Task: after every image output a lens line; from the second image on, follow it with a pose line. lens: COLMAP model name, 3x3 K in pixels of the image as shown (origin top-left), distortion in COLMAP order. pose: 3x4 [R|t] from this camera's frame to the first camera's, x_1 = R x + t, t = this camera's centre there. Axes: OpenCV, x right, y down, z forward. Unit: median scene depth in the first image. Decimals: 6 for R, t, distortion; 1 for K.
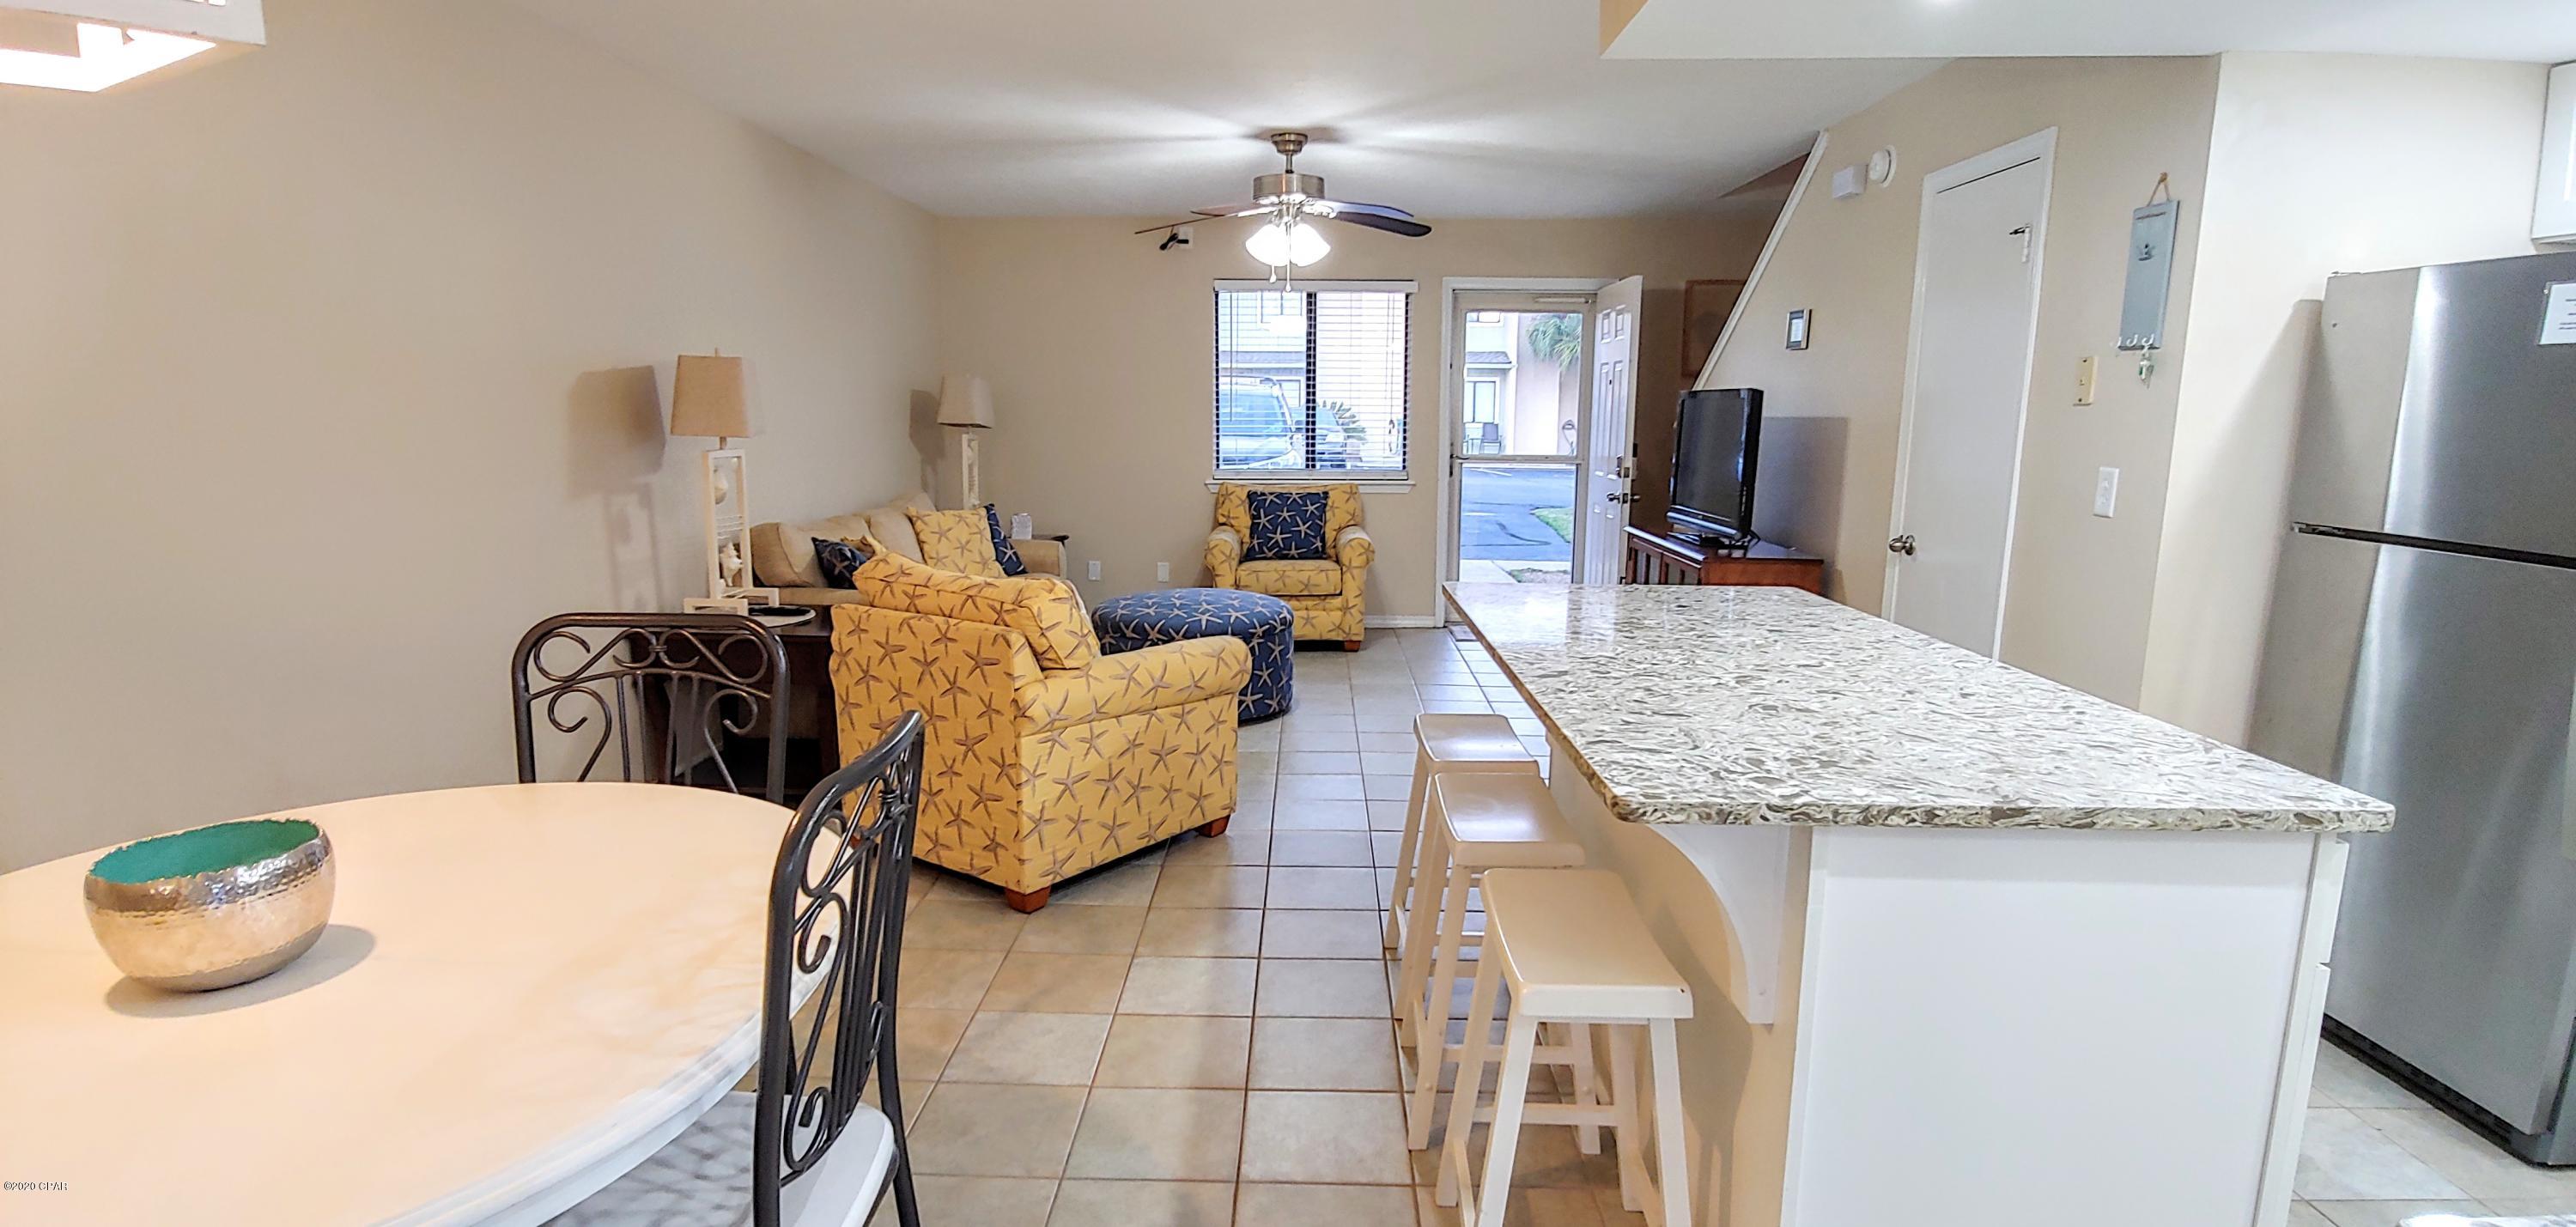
lens RADIAL K [[1292.2, 0, 1289.0], [0, 1292.2, 627.8], [0, 0, 1]] dist [-0.012375, -0.002734]
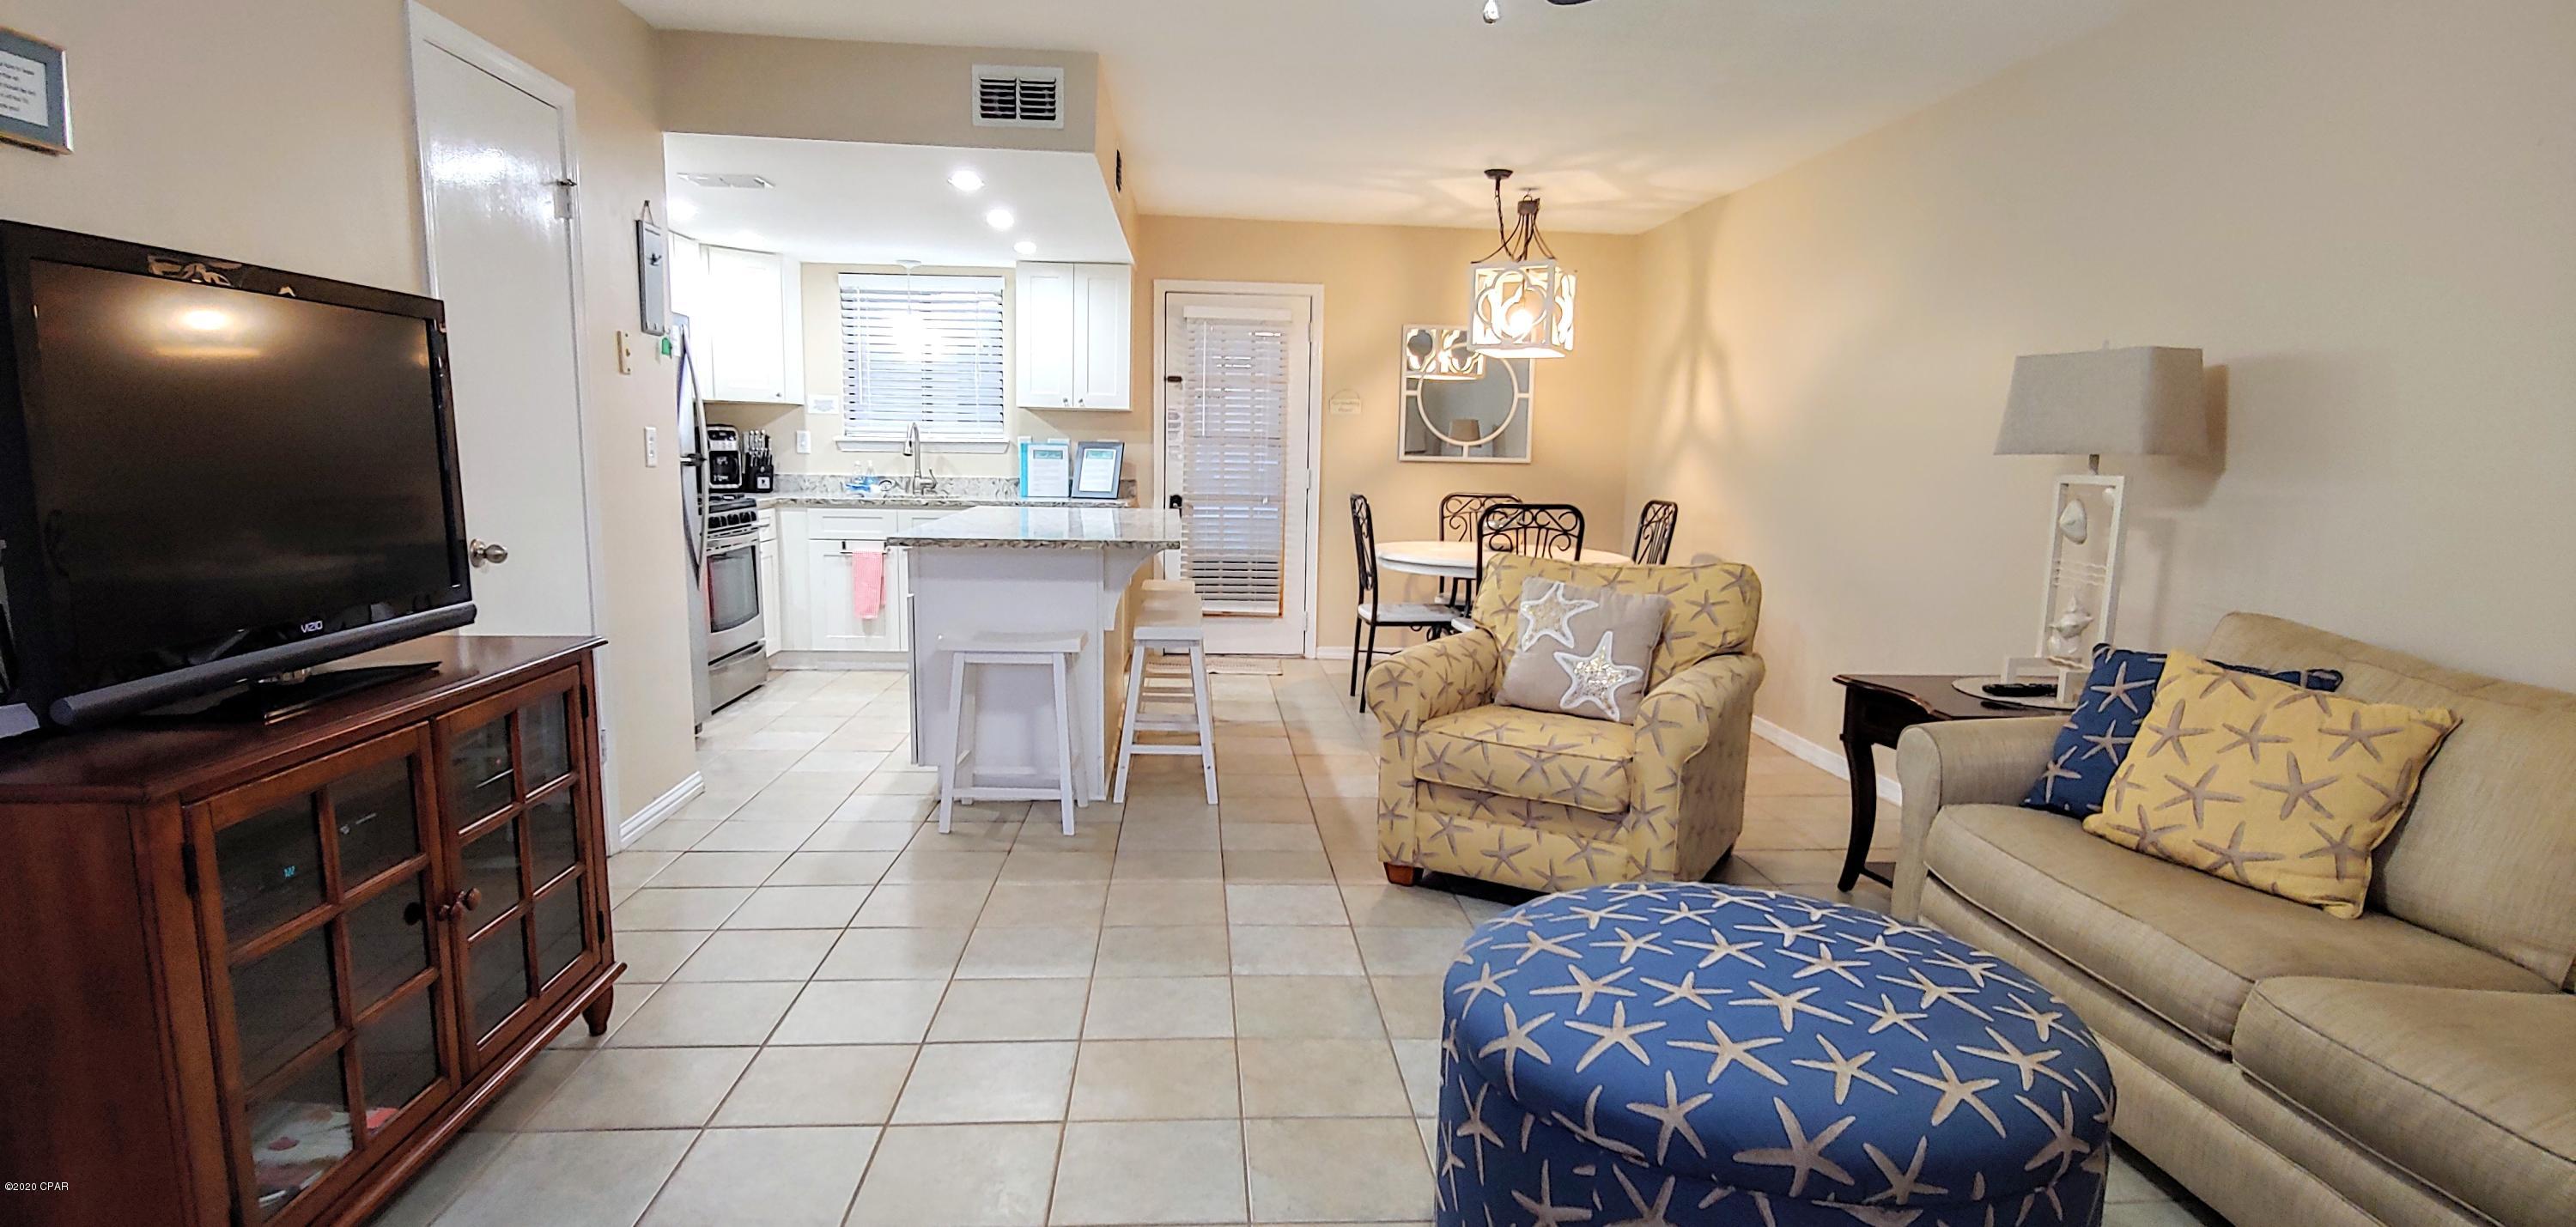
lens RADIAL K [[1292.2, 0, 1281.4], [0, 1292.2, 634.6], [0, 0, 1]] dist [-0.012375, -0.002734]
pose [[-0.995795, -0.020629, -0.089256, 0.076586], [-0.047550, 0.949181, 0.311118, -0.196962], [0.078302, 0.314054, -0.946171, 1.283702]]
